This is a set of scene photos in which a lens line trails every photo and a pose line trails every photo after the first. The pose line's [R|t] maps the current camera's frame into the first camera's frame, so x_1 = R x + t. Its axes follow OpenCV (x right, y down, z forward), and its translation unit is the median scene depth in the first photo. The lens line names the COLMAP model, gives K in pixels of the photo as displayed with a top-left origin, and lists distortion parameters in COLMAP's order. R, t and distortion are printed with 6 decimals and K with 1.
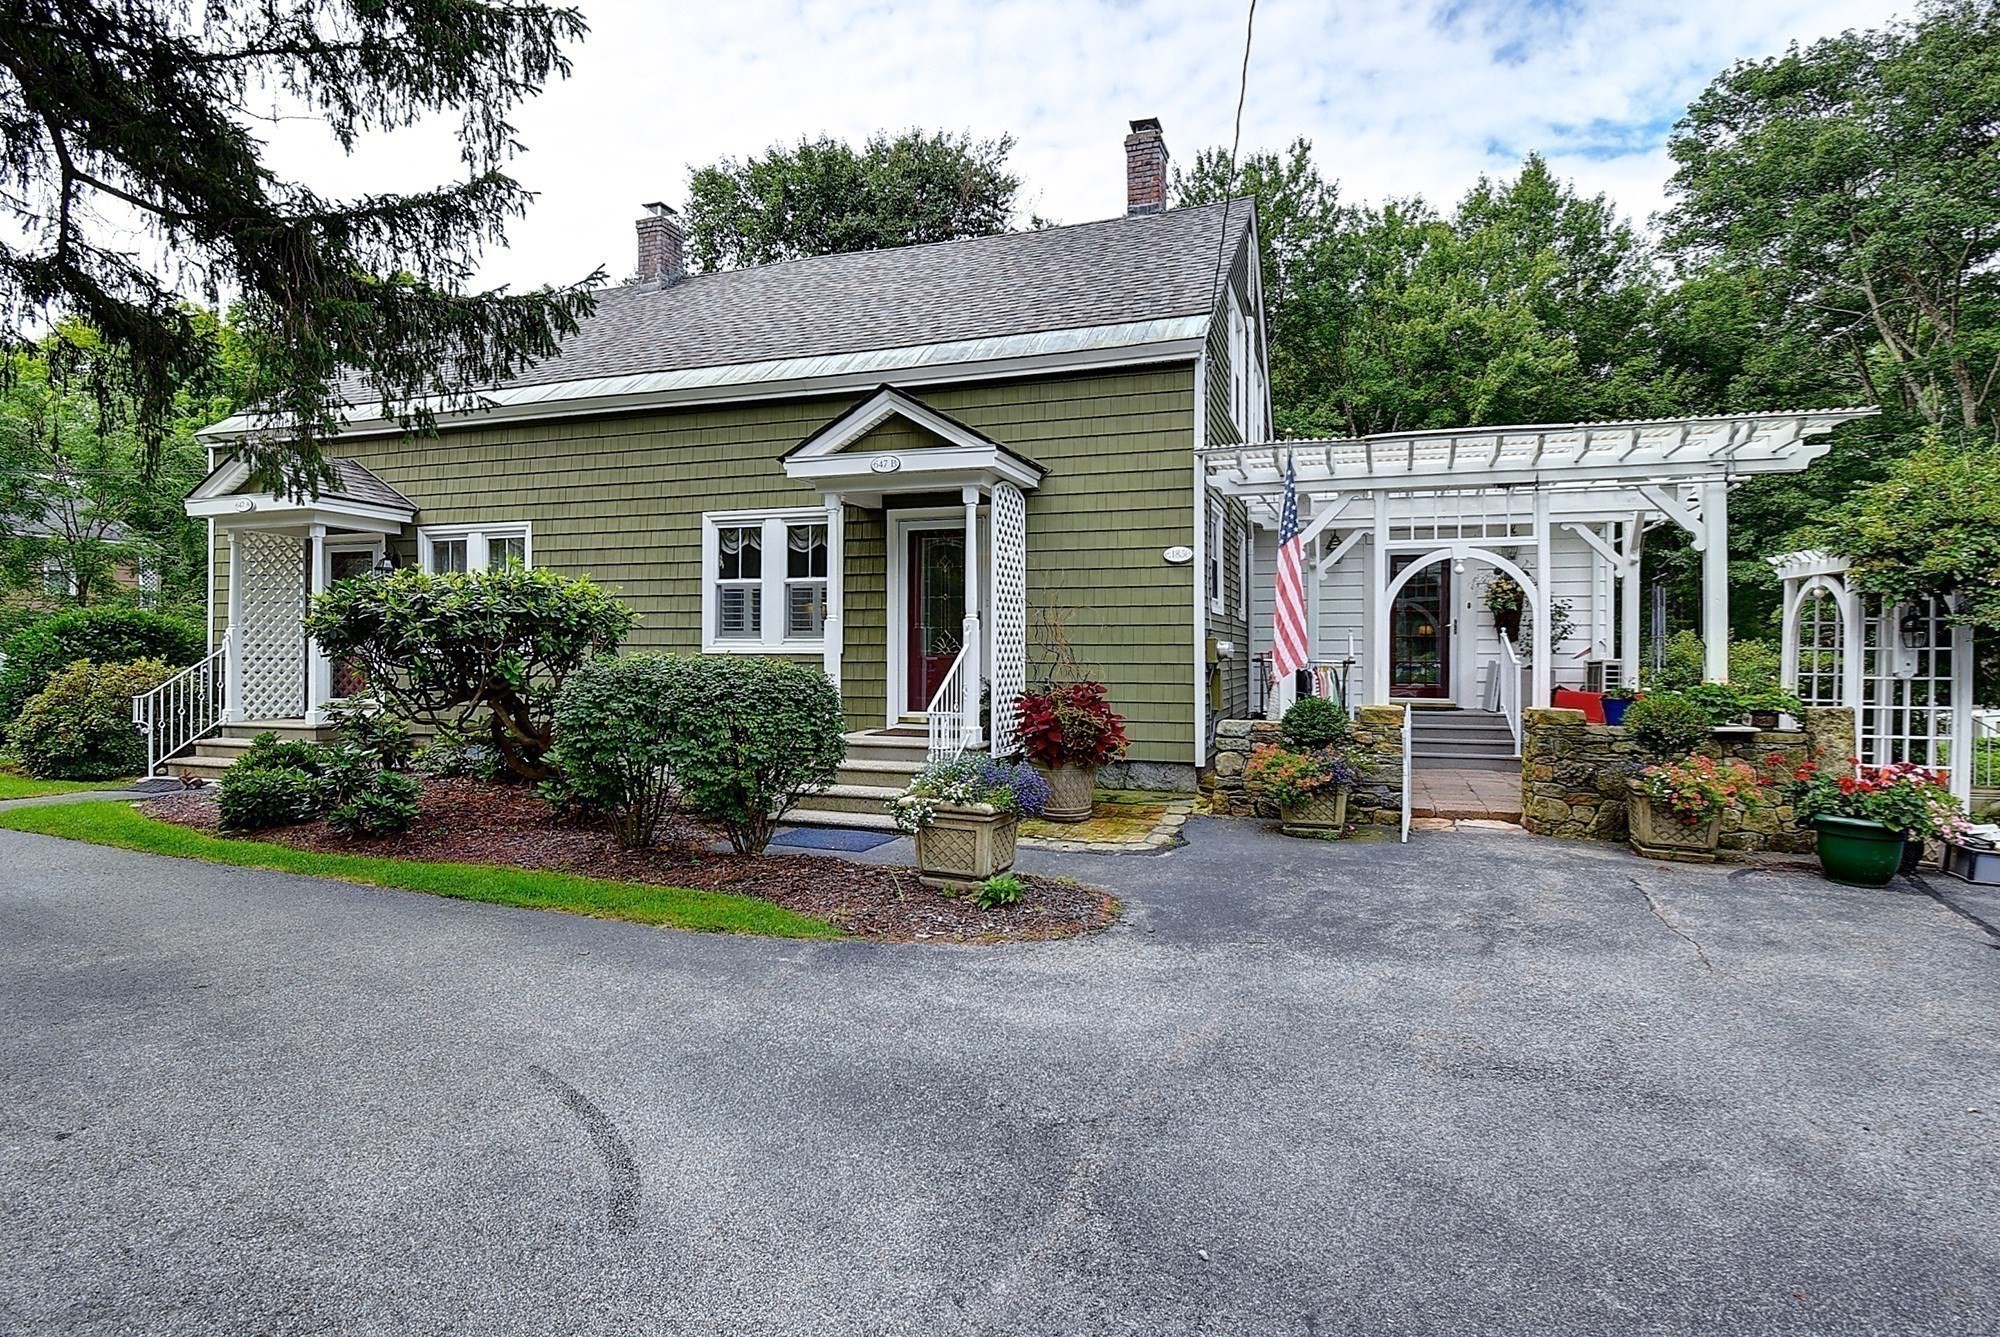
lens RADIAL K [[1025.2, 0, 1002.1], [0, 1025.2, 657.9], [0, 0, 1]] dist [0.015286, -0.026002]
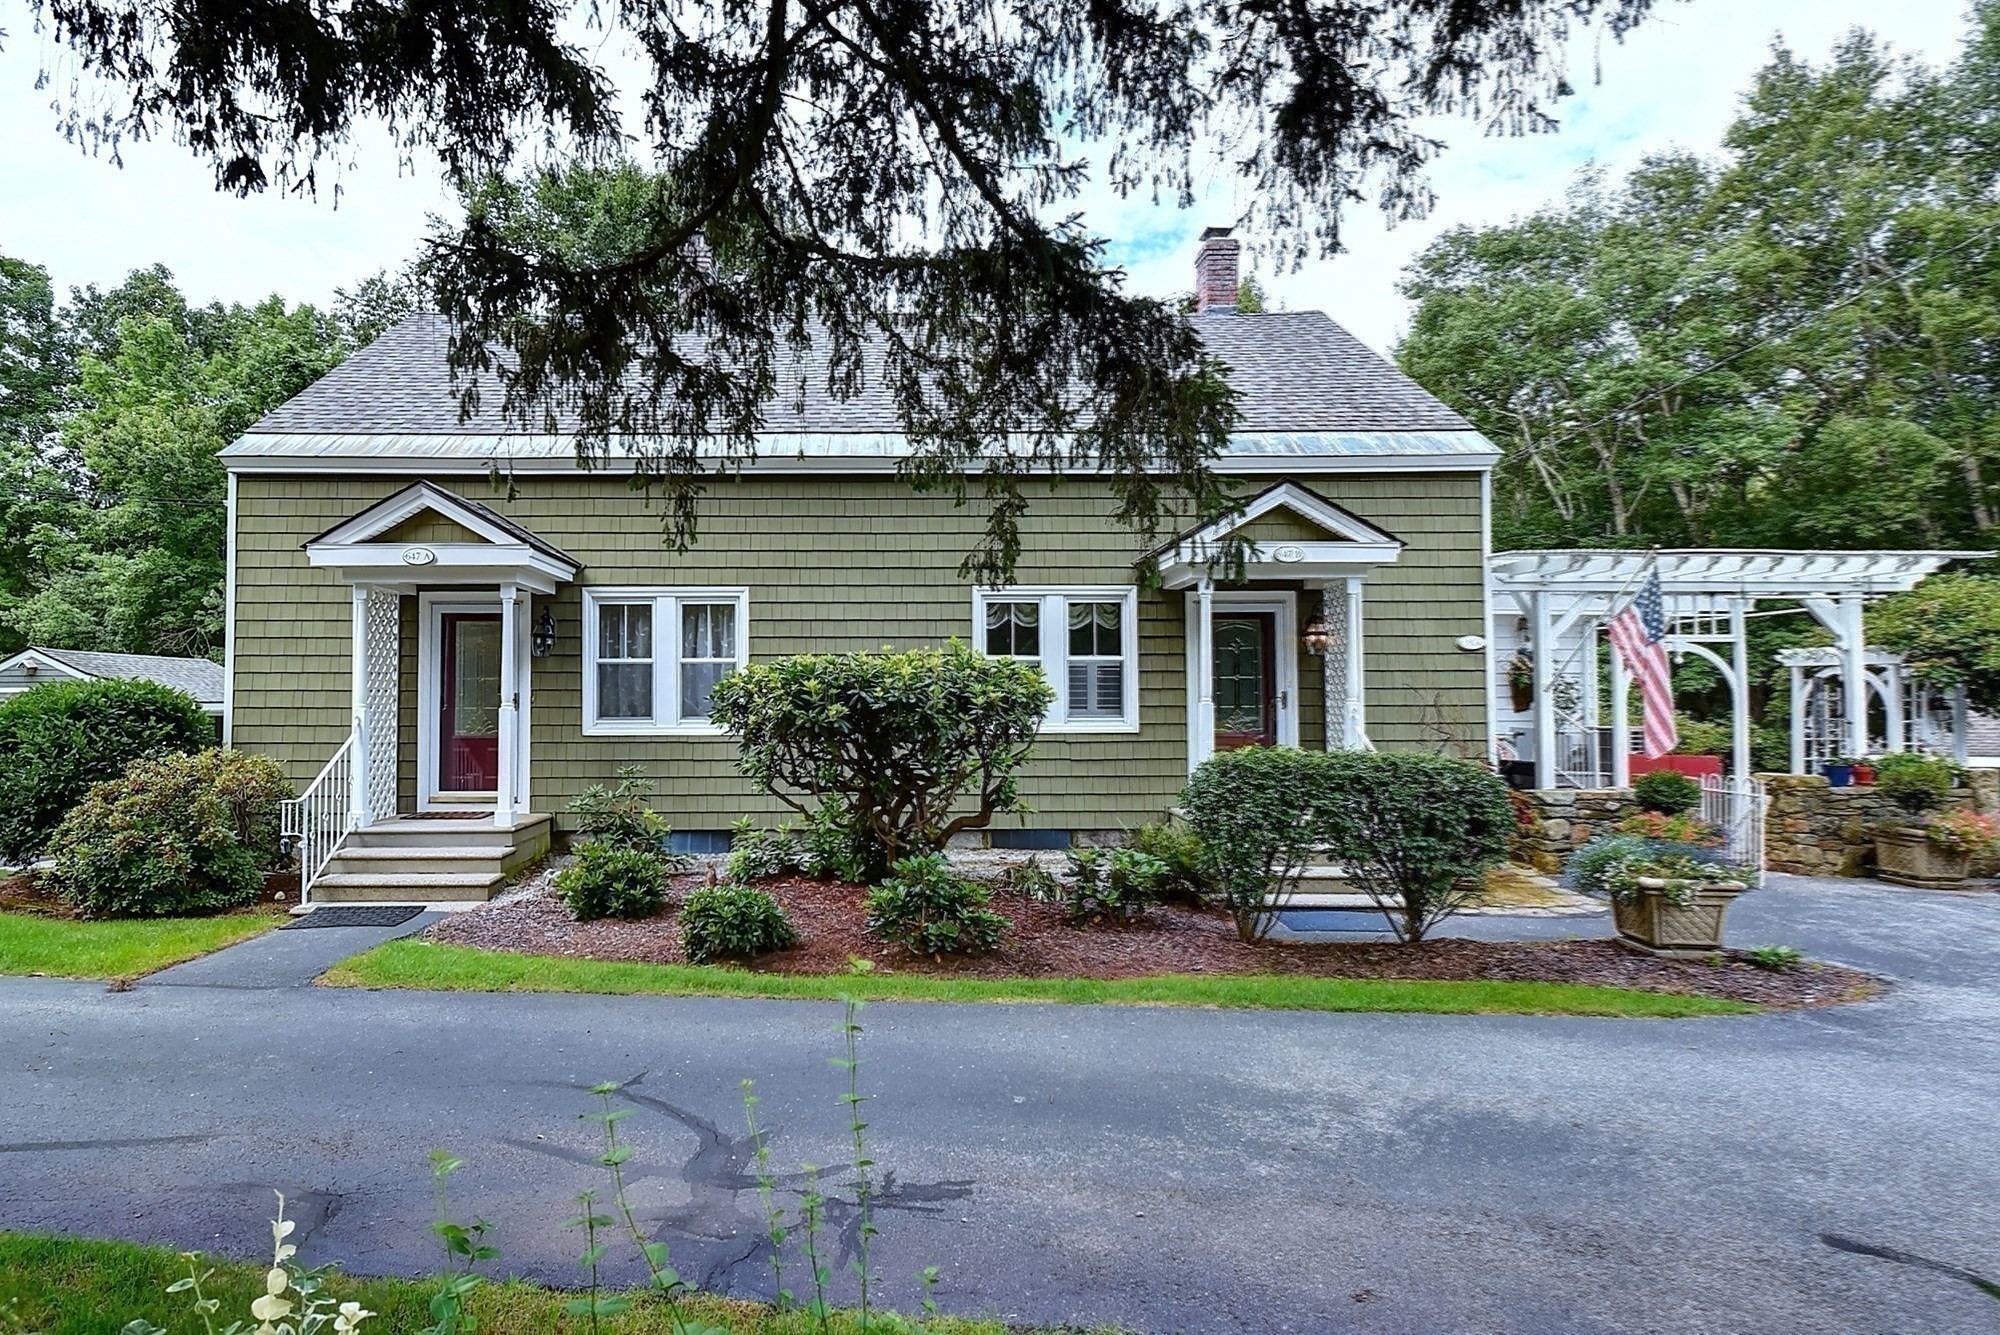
lens RADIAL K [[1033.3, 0, 1000.0], [0, 1033.3, 667.5], [0, 0, 1]] dist [0.017681, -0.026105]
pose [[0.943743, 0.007396, 0.330598, -0.720899], [0.006063, 0.999195, -0.039659, -0.033444], [-0.330625, 0.039433, 0.942938, 0.107219]]
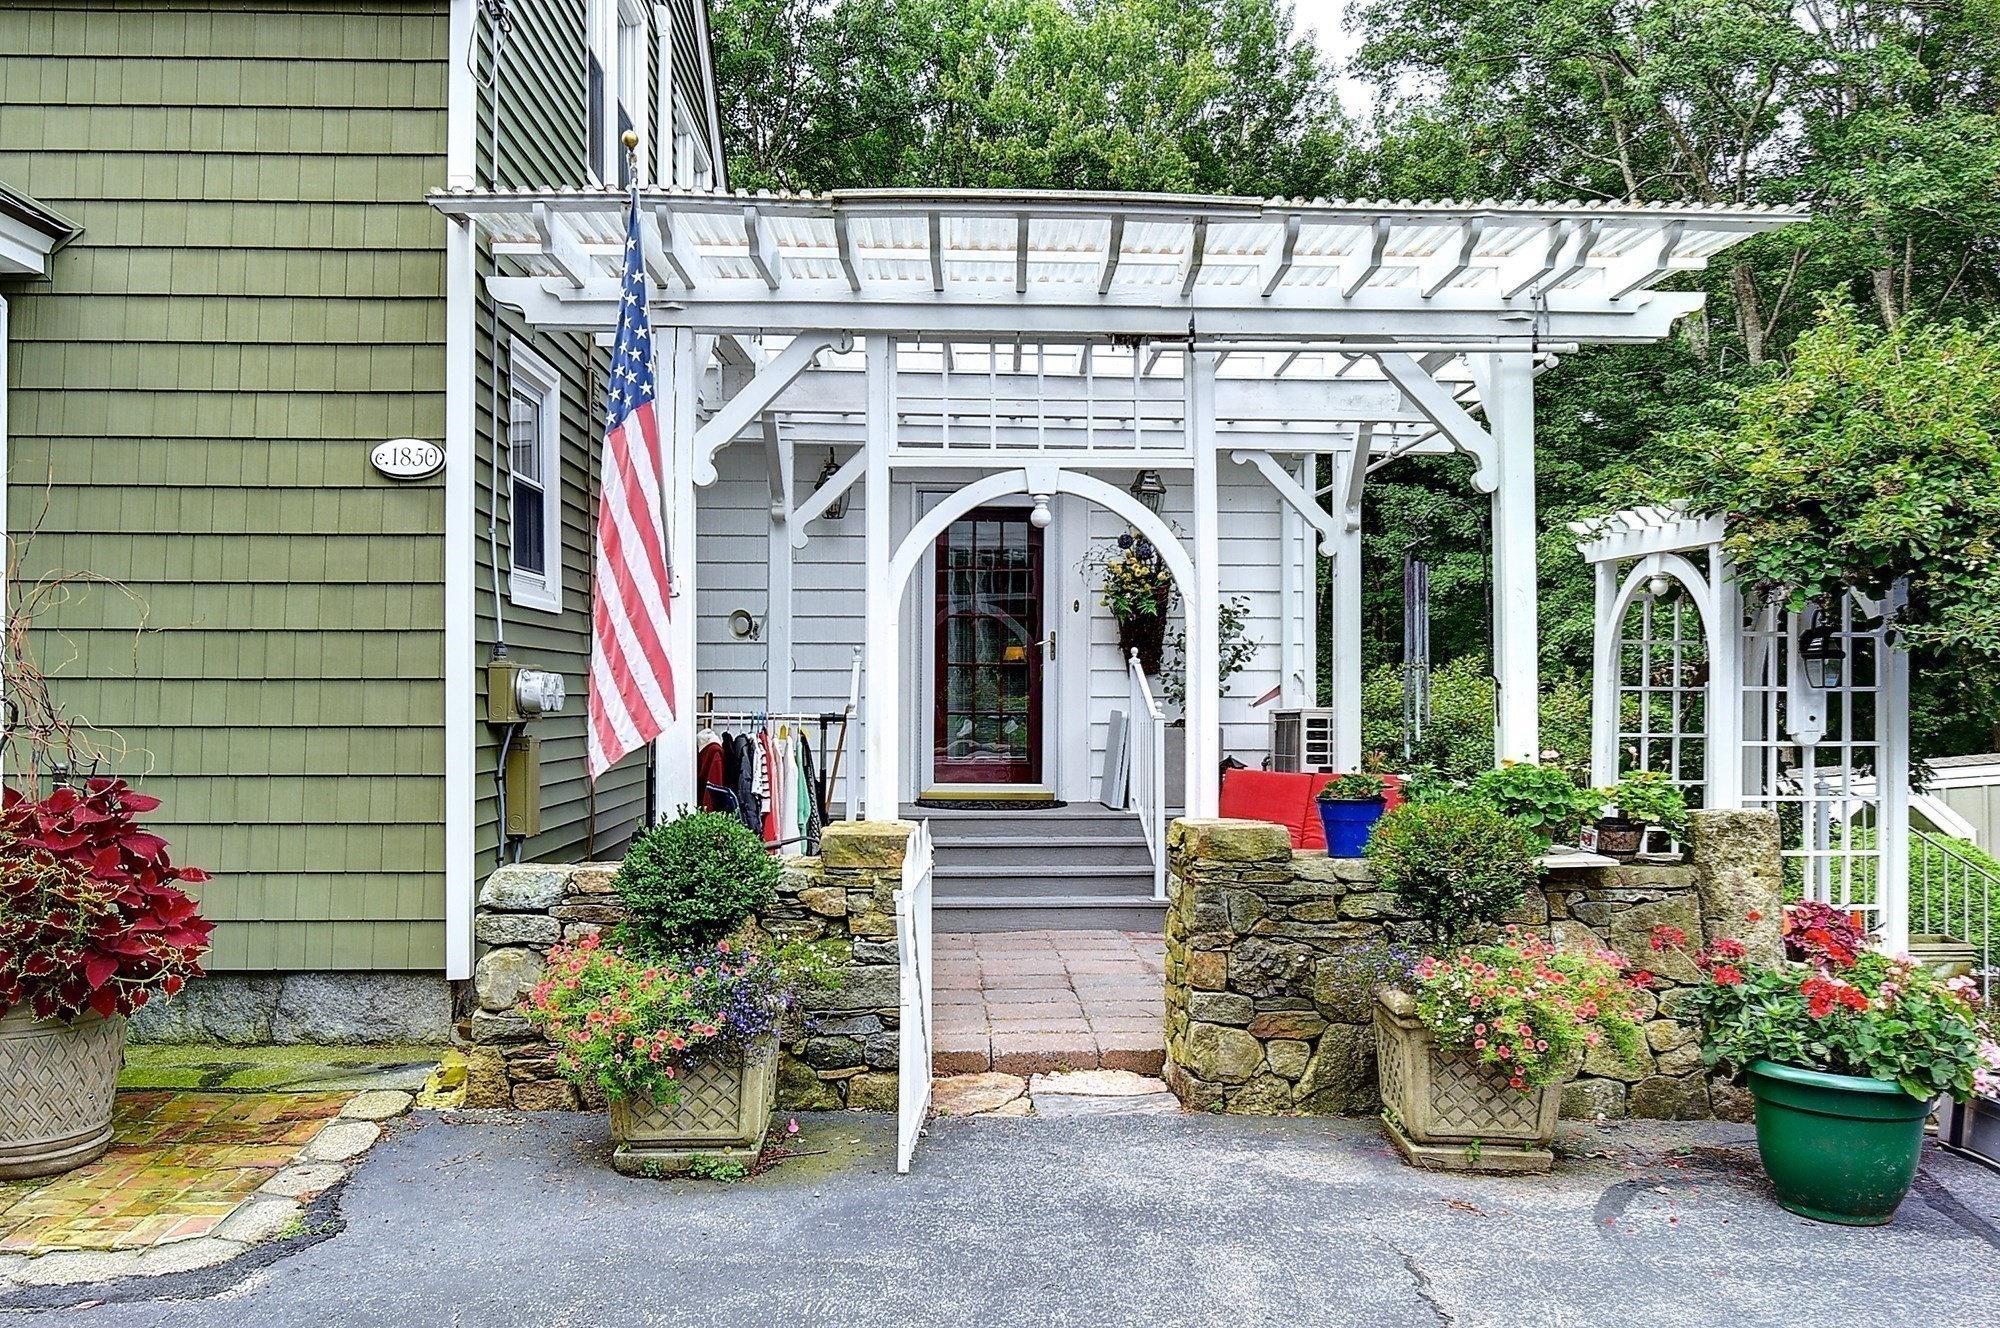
lens RADIAL K [[1726.4, 0, 1000.0], [0, 1726.4, 664.0], [0, 0, 1]] dist [0.000517, 0.003629]
pose [[0.932135, 0.005039, 0.362076, 0.150348], [0.002663, 0.999781, -0.020771, -0.004515], [-0.362101, 0.020325, 0.931917, 0.292476]]
